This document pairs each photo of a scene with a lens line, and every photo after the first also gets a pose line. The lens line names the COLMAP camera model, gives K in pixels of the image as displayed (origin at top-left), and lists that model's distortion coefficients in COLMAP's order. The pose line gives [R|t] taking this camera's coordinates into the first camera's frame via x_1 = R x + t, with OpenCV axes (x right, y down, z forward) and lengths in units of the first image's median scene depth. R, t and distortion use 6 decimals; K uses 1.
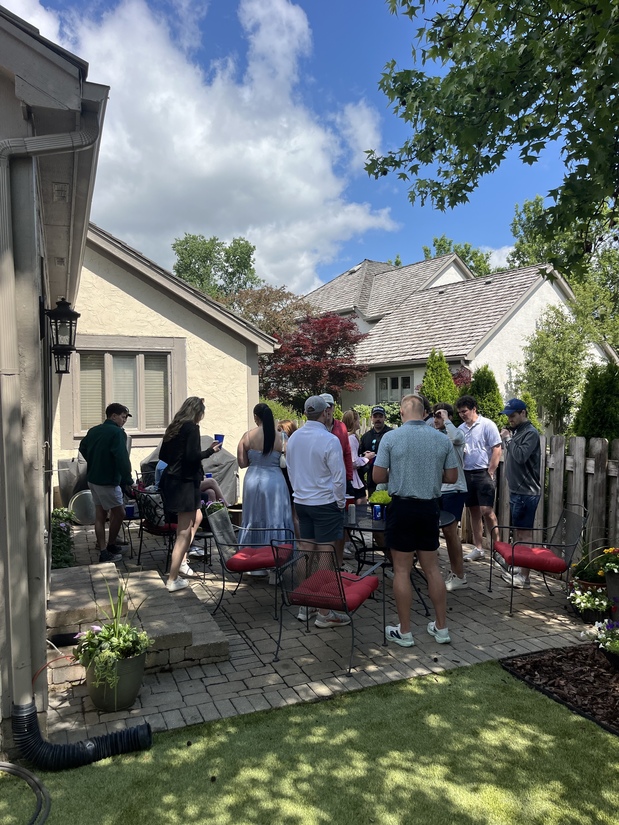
lens RADIAL K [[626.1, 0, 310.0], [0, 626.1, 412.7], [0, 0, 1]] dist [0.057791, -0.067812]
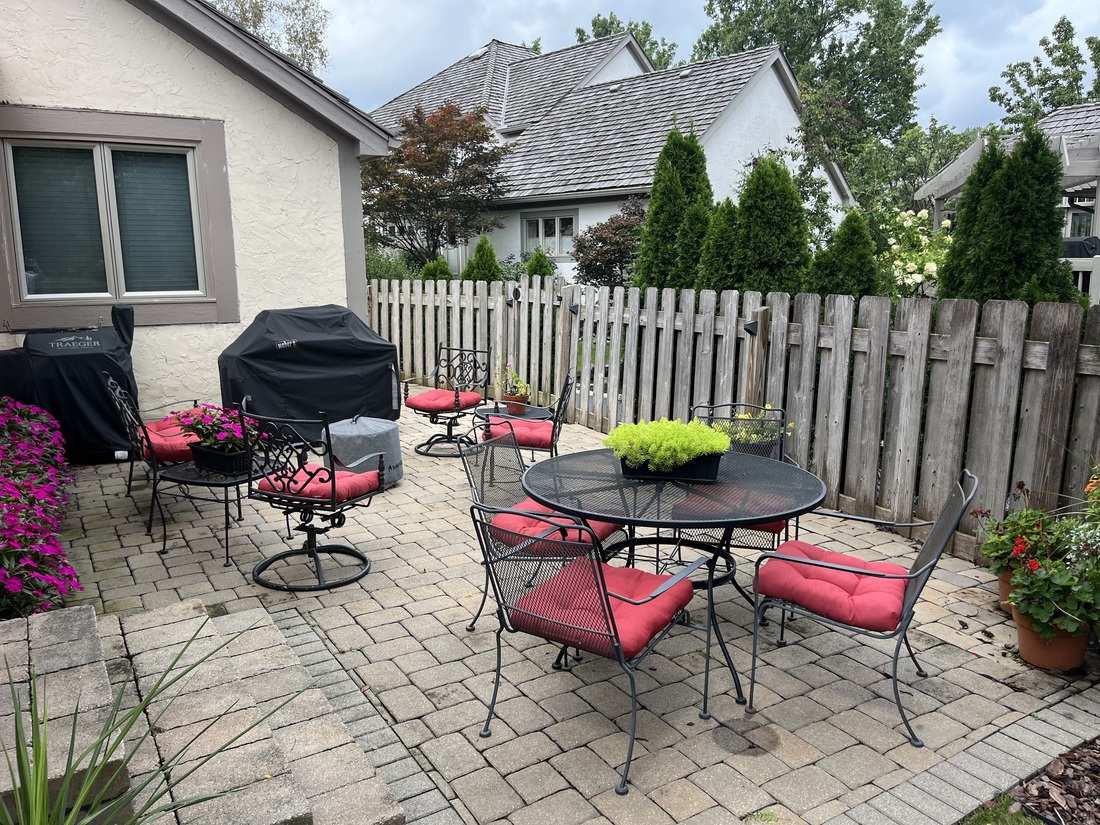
lens RADIAL K [[834.7, 0, 549.6], [0, 834.7, 414.0], [0, 0, 1]] dist [0.057791, -0.067812]
pose [[0.984227, -0.024023, 0.175272, -0.027841], [-0.004586, 0.986940, 0.161024, 0.005539], [-0.176851, -0.159288, 0.971263, 0.105727]]
